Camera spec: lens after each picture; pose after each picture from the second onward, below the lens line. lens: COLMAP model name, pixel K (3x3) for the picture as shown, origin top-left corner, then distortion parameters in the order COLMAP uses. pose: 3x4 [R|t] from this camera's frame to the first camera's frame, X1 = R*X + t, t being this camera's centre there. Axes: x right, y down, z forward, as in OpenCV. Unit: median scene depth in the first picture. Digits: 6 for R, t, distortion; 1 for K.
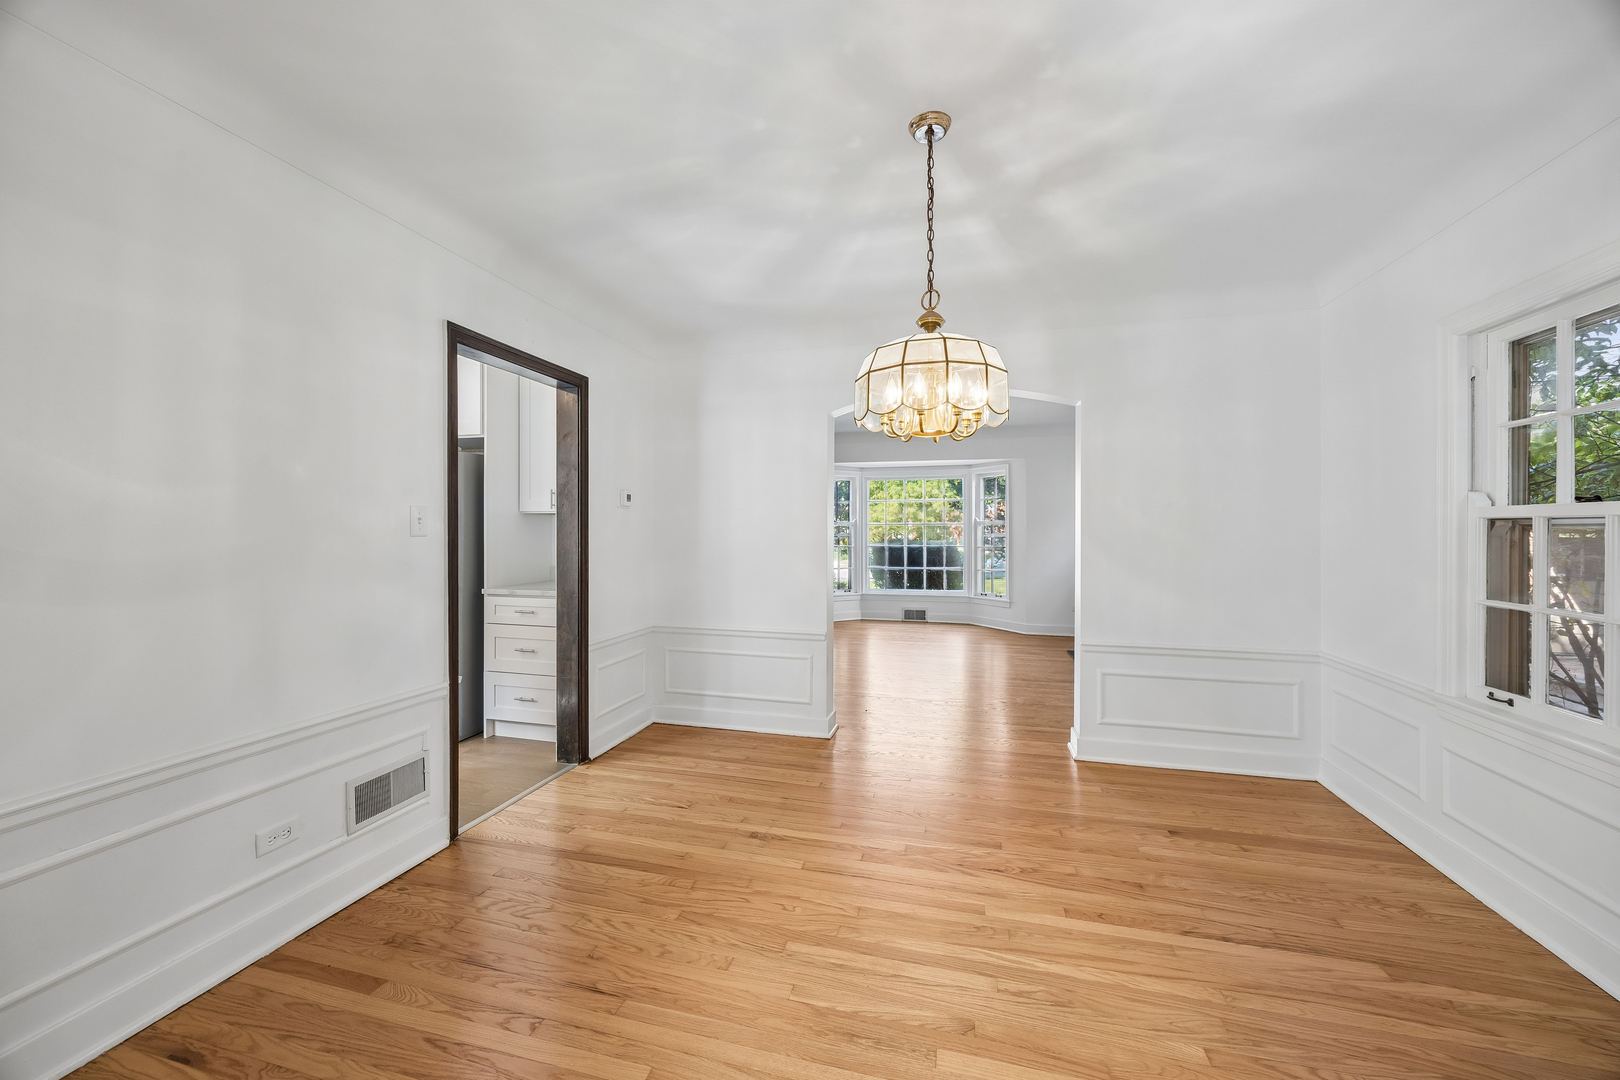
lens RADIAL K [[616.0, 0, 805.0], [0, 616.0, 531.0], [0, 0, 1]] dist [-0.004901, -0.000047]
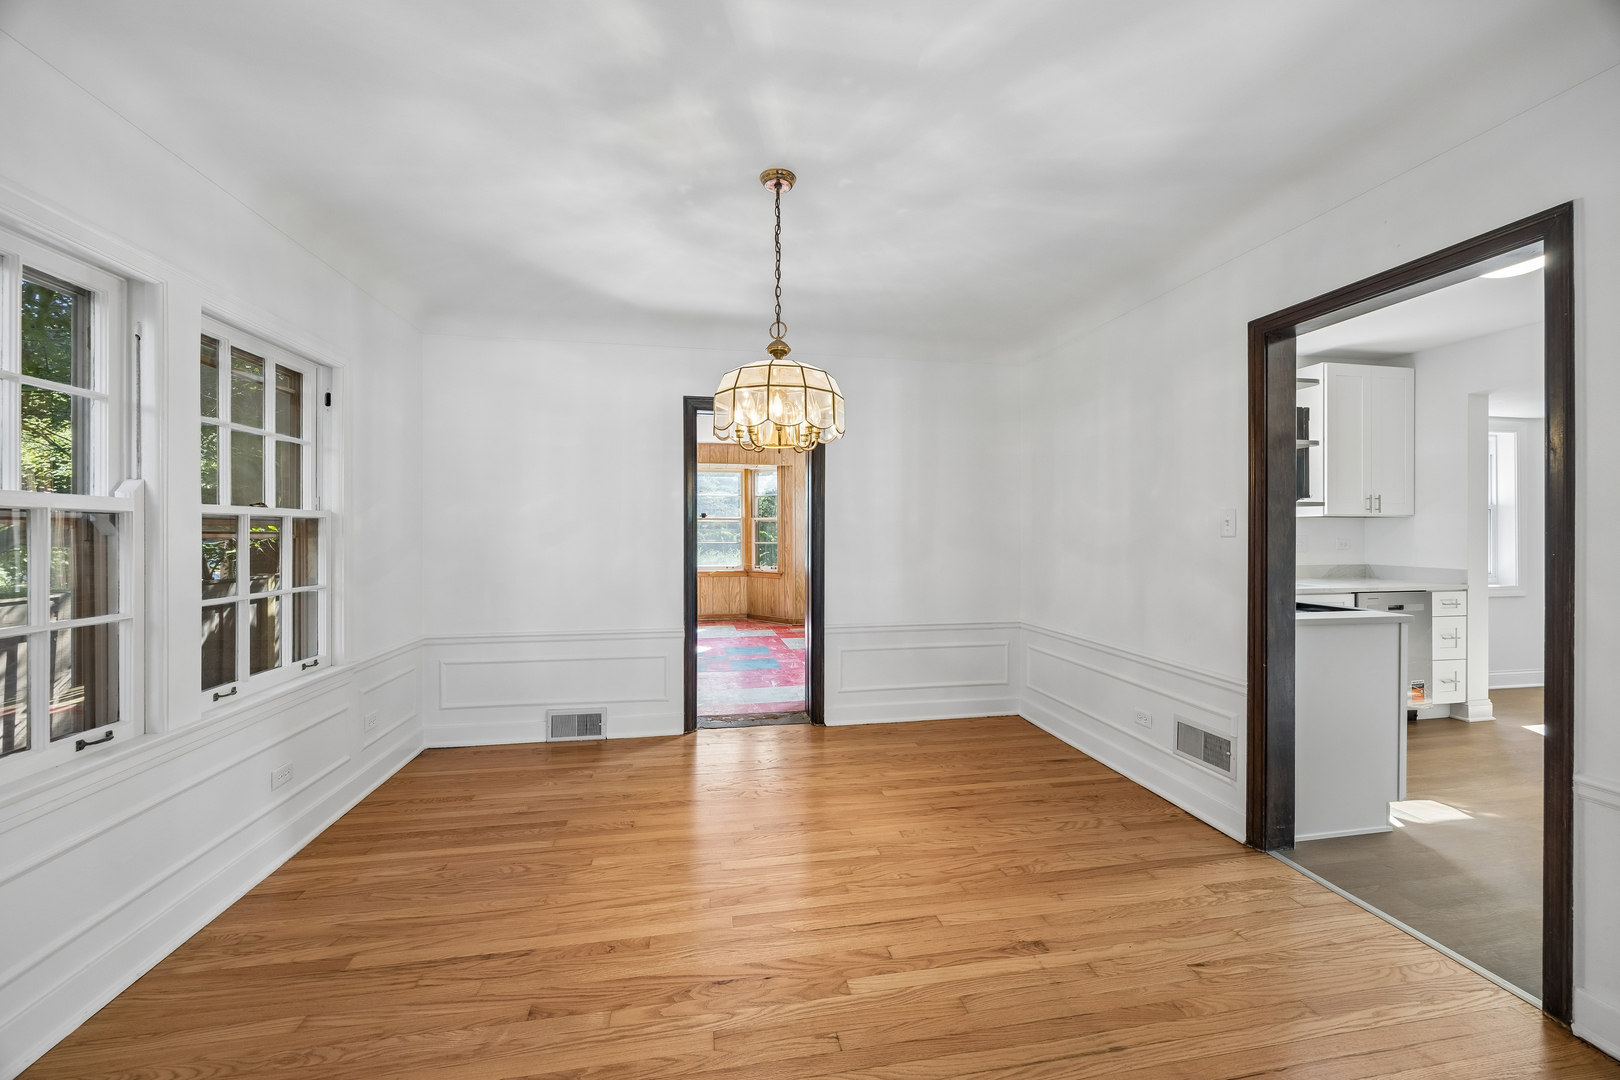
lens RADIAL K [[616.0, 0, 805.0], [0, 616.0, 531.0], [0, 0, 1]] dist [-0.004901, -0.000047]
pose [[-0.905220, -0.005388, -0.424910, 0.593142], [-0.004830, 0.999985, -0.002388, 0.004924], [0.424916, -0.000109, -0.905233, 1.891199]]
